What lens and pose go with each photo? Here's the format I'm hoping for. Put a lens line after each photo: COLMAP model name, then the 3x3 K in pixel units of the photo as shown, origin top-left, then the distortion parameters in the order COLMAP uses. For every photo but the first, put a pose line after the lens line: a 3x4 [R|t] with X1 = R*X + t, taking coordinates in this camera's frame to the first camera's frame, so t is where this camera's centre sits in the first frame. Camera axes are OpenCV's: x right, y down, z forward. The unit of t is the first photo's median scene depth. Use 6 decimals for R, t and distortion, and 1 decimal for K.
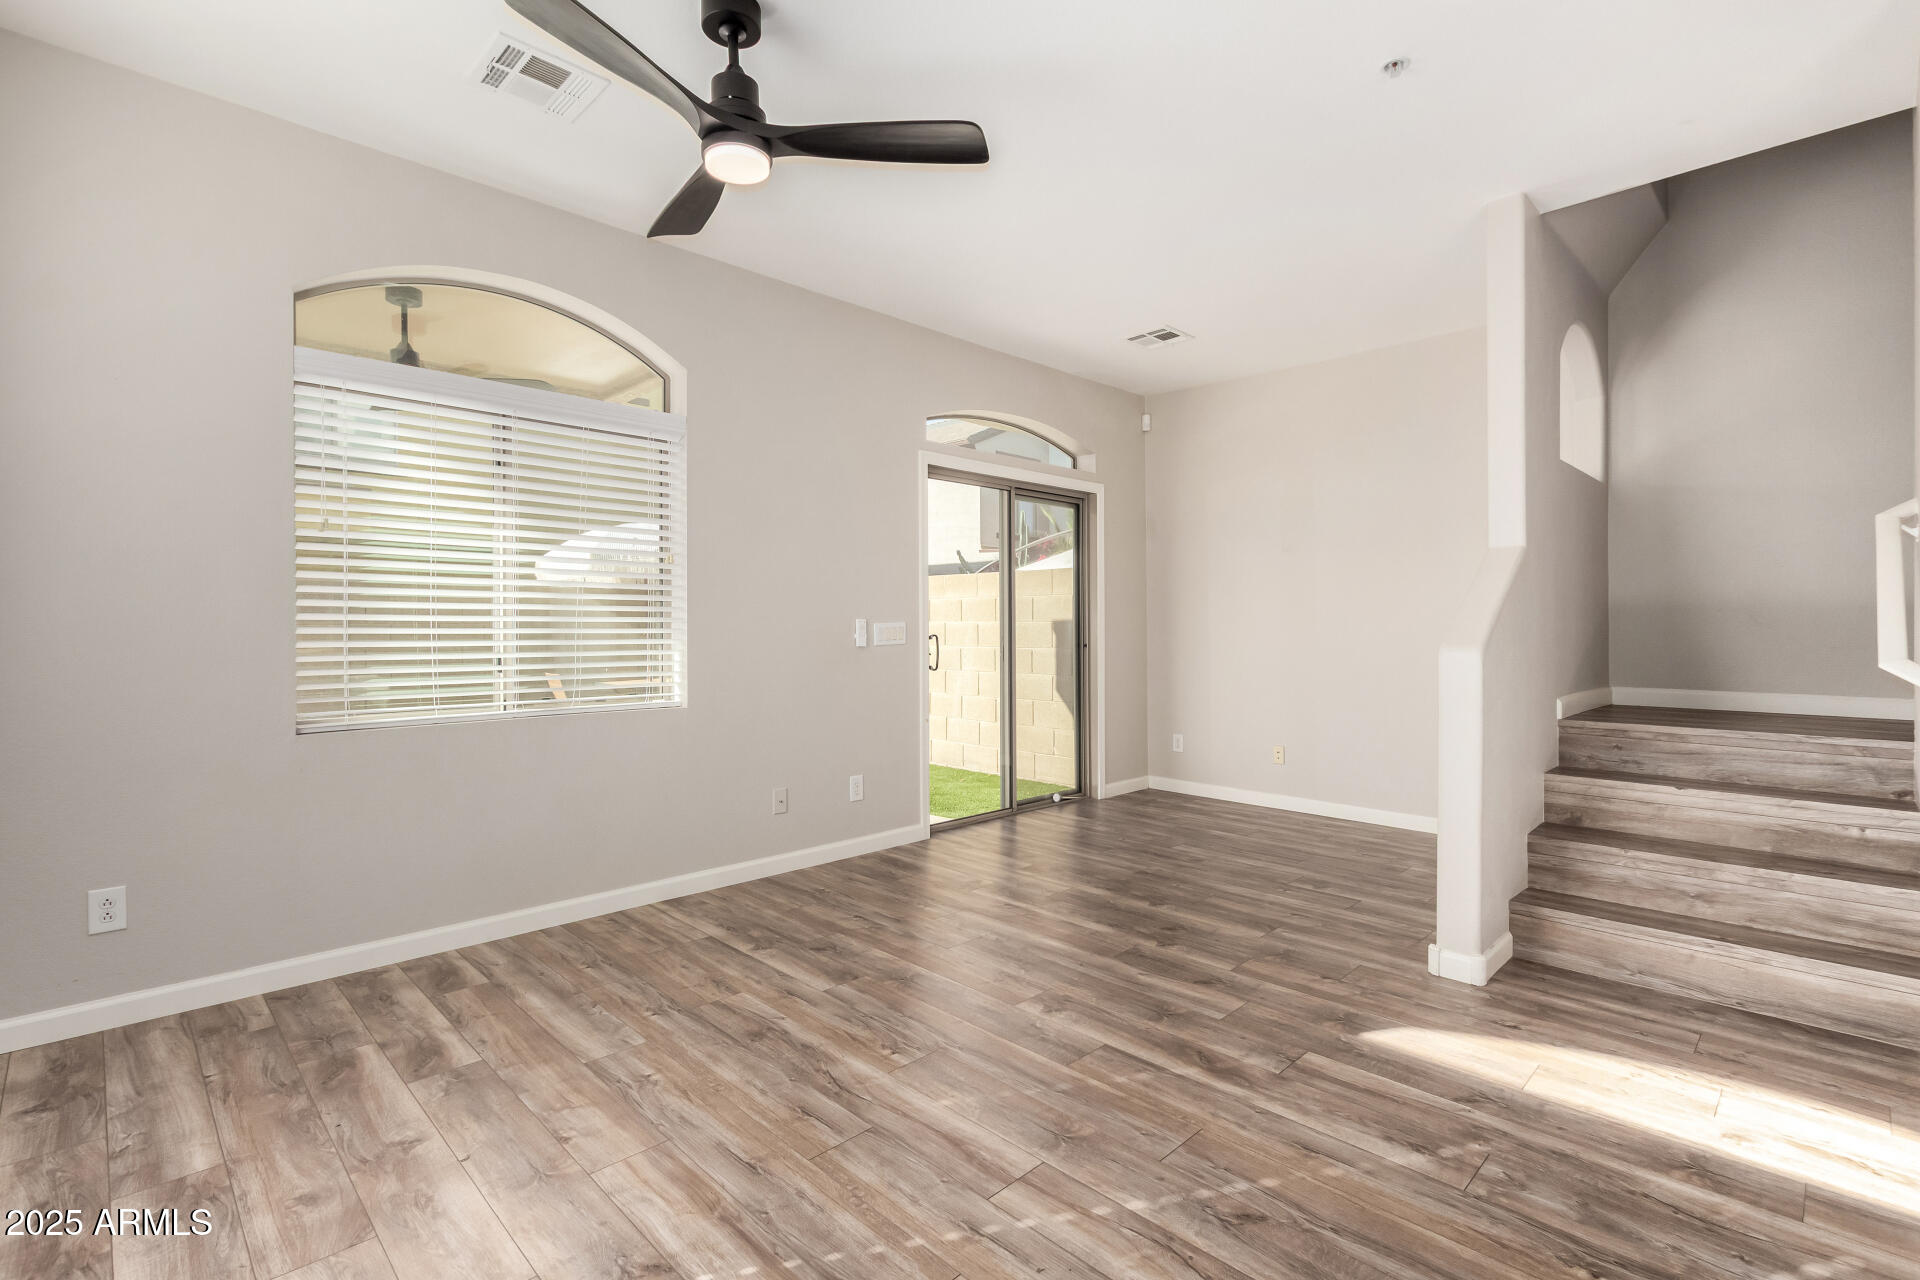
lens RADIAL K [[918.2, 0, 947.8], [0, 918.2, 634.0], [0, 0, 1]] dist [0.000121, -0.000508]
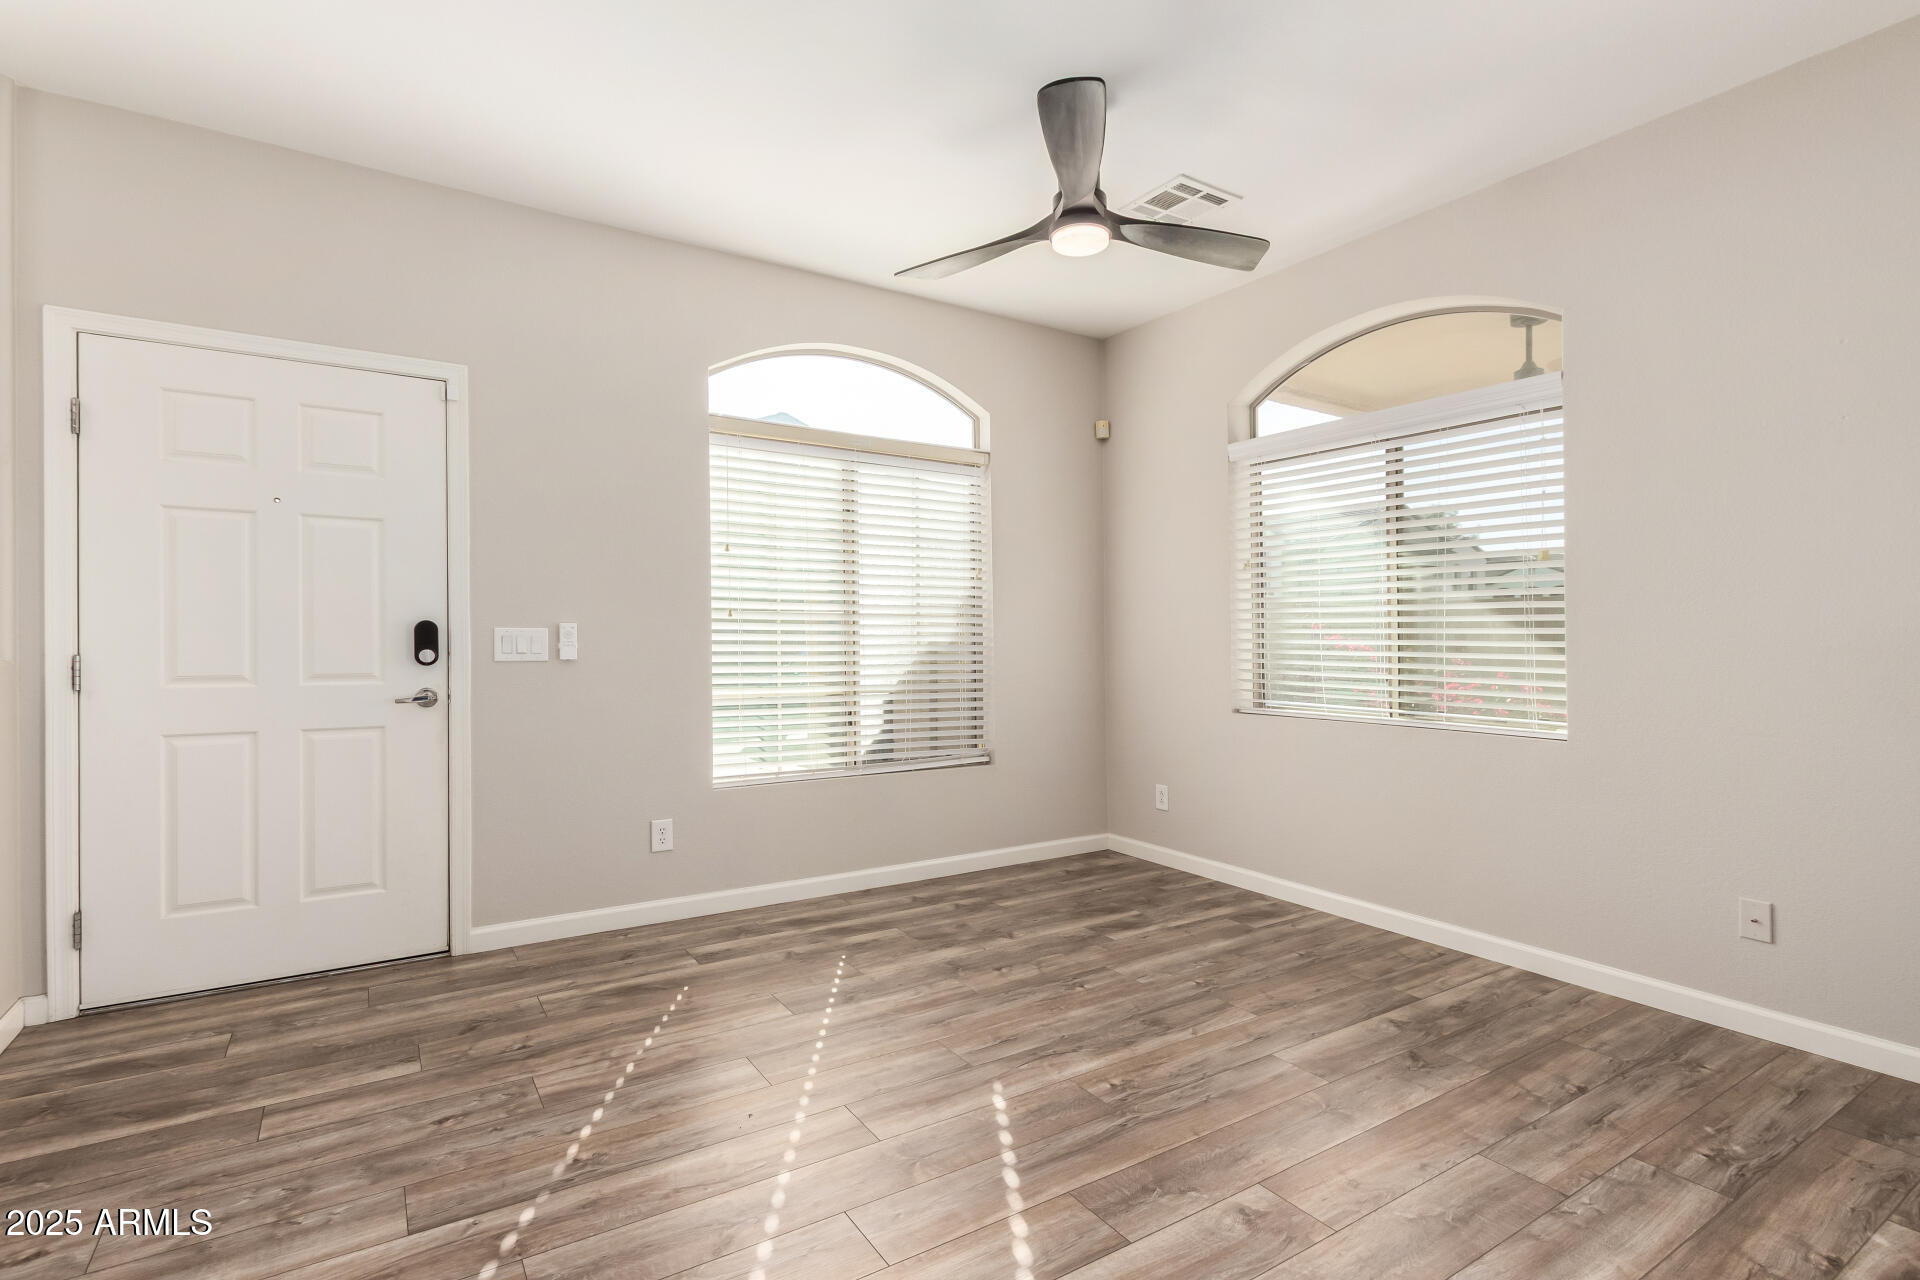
lens RADIAL K [[872.0, 0, 953.4], [0, 872.0, 634.6], [0, 0, 1]] dist [0.004130, 0.000041]
pose [[-0.196817, -0.002127, -0.980438, 0.739650], [-0.011544, 0.999933, 0.000148, 0.000377], [0.980372, 0.011347, -0.196828, 0.885769]]
